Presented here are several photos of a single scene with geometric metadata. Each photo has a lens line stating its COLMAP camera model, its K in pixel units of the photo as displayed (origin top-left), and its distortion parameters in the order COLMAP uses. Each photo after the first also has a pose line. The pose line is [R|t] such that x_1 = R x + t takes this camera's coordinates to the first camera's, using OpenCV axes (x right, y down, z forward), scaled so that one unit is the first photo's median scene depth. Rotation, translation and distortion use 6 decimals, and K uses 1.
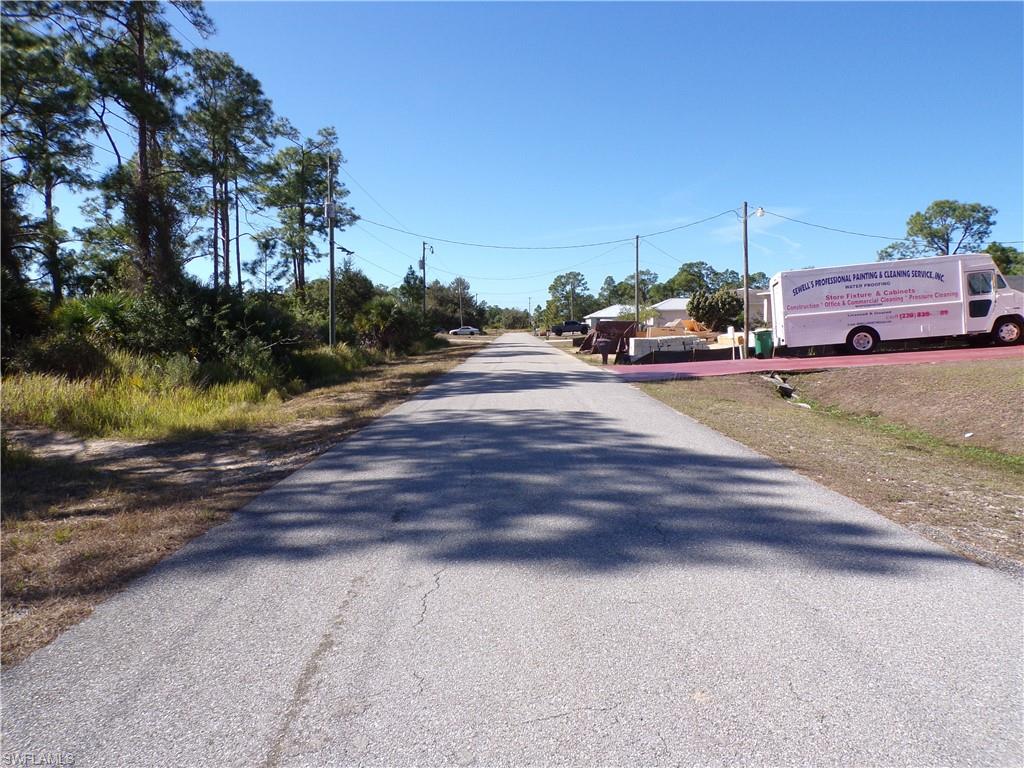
lens RADIAL K [[701.5, 0, 508.1], [0, 701.5, 385.8], [0, 0, 1]] dist [-0.037670, 0.052695]
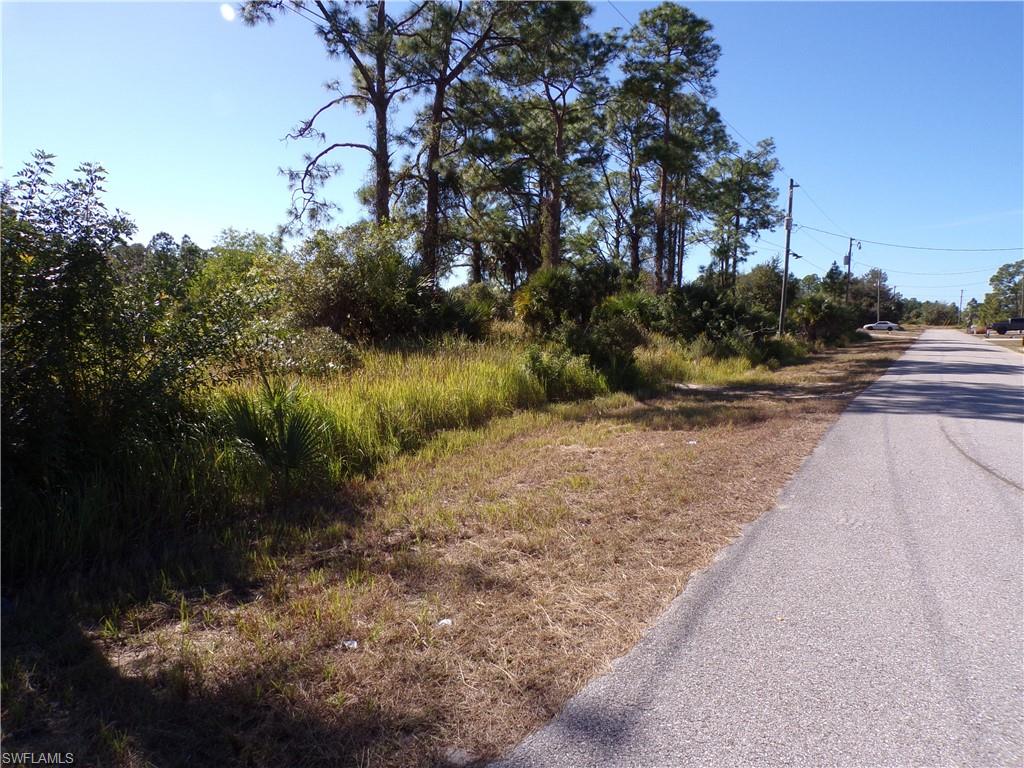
lens RADIAL K [[701.5, 0, 508.1], [0, 701.5, 385.8], [0, 0, 1]] dist [-0.037670, 0.052695]
pose [[0.858527, 0.071477, -0.507762, -0.017406], [-0.064464, 0.997426, 0.031411, 0.011035], [0.508700, 0.005765, 0.860925, -0.135318]]
